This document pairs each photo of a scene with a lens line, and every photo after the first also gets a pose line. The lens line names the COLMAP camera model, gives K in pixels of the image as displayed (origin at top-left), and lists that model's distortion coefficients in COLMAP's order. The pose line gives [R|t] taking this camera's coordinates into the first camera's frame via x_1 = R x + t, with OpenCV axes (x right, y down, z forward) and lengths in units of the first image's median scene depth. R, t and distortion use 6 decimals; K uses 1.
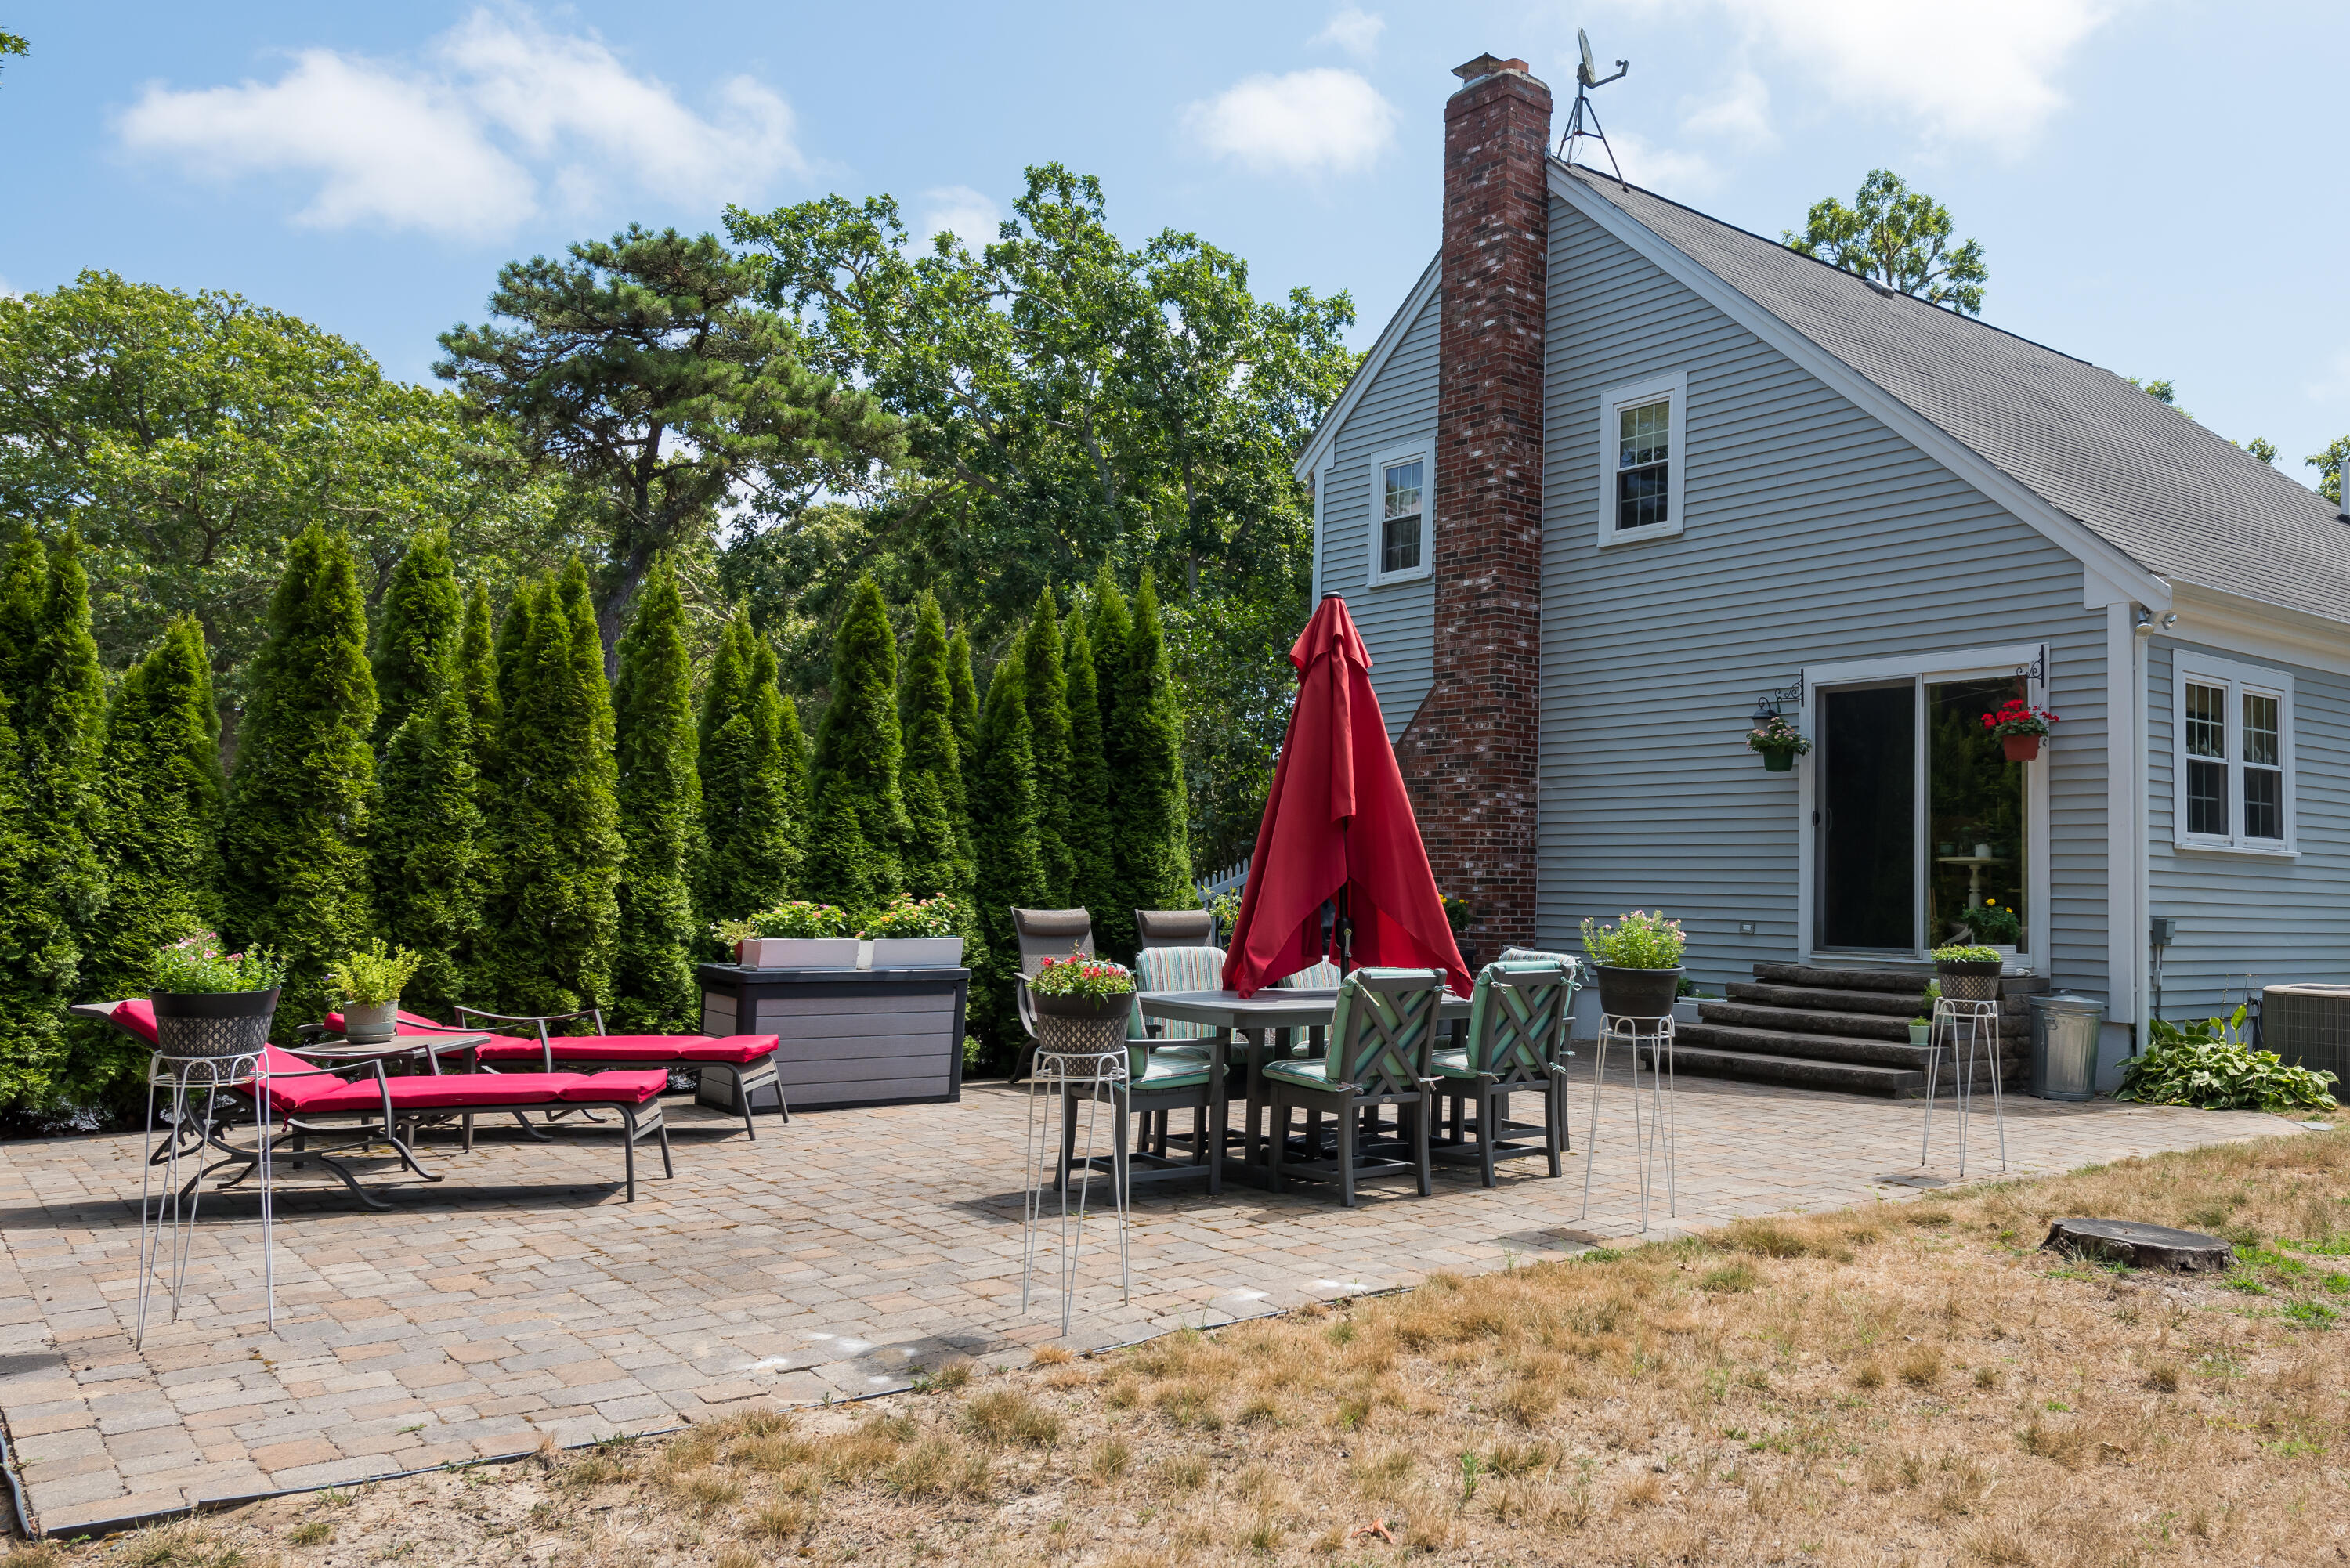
lens RADIAL K [[1686.3, 0, 1174.1], [0, 1686.3, 785.3], [0, 0, 1]] dist [0.005659, -0.006976]
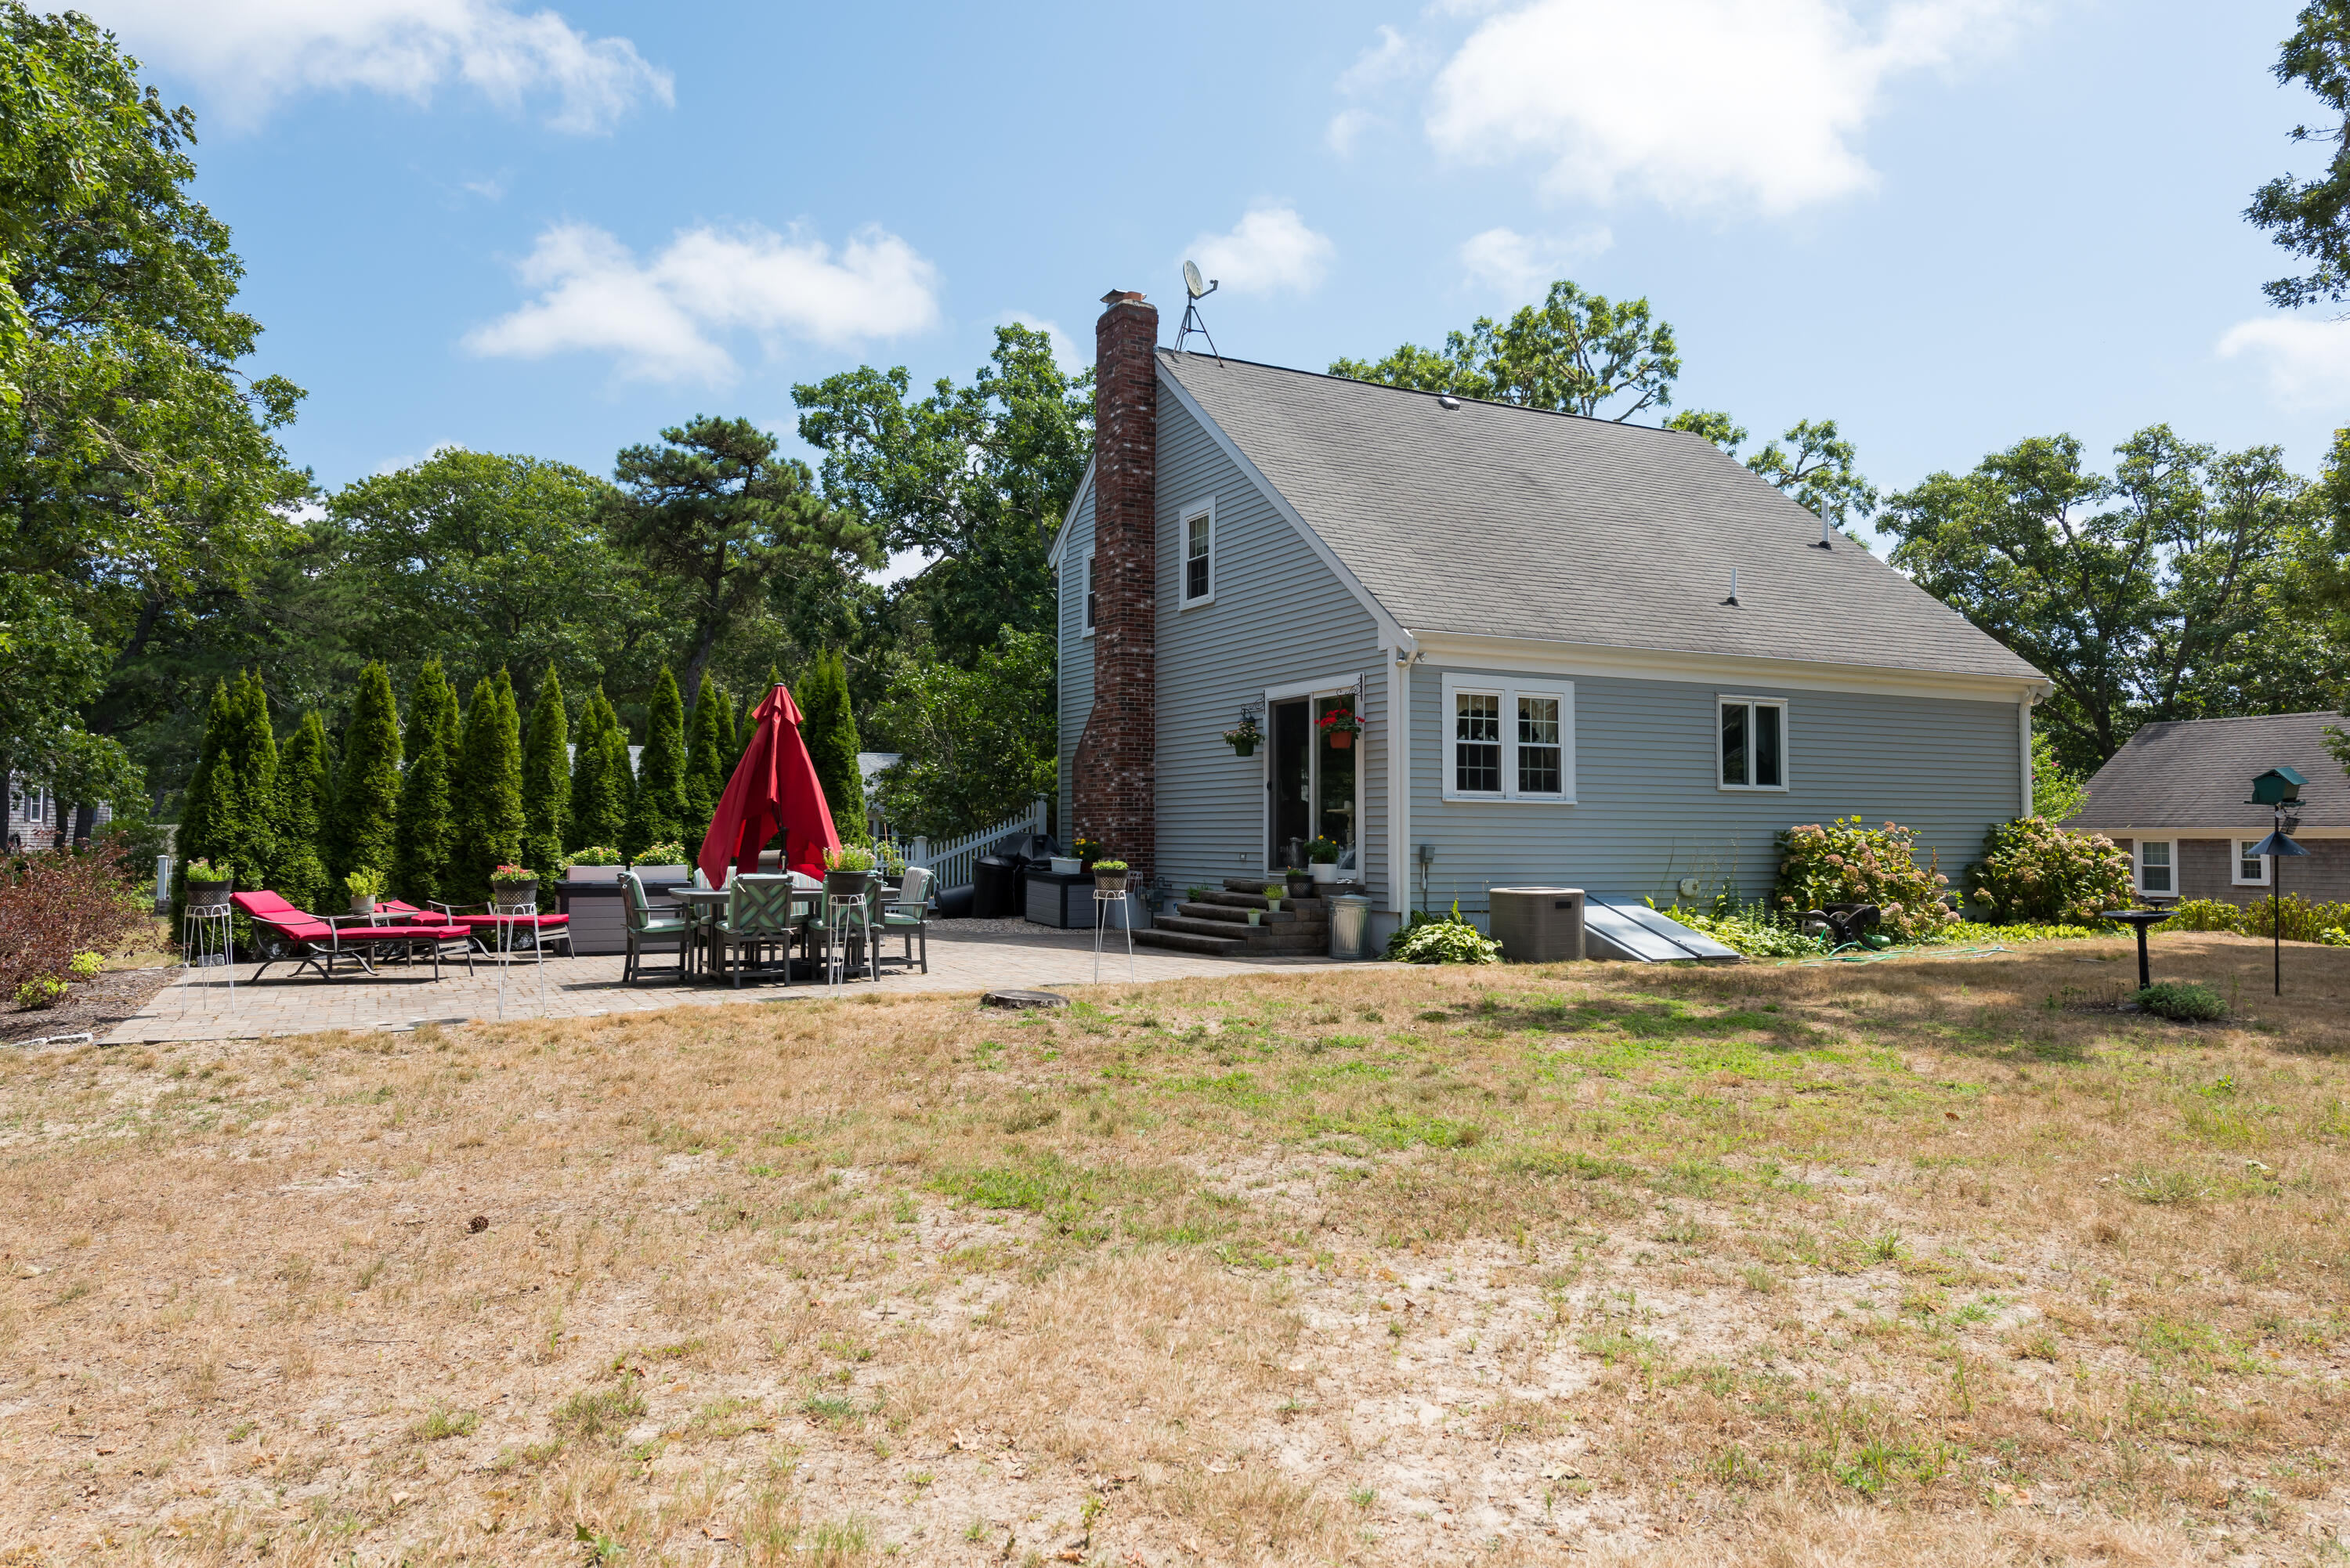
lens RADIAL K [[1598.8, 0, 1179.7], [0, 1598.8, 785.1], [0, 0, 1]] dist [0.009990, 0.002691]
pose [[0.965887, -0.024301, -0.257822, 0.680491], [0.030756, 0.999306, 0.021032, -0.014608], [0.257131, -0.028245, 0.965964, -0.449383]]
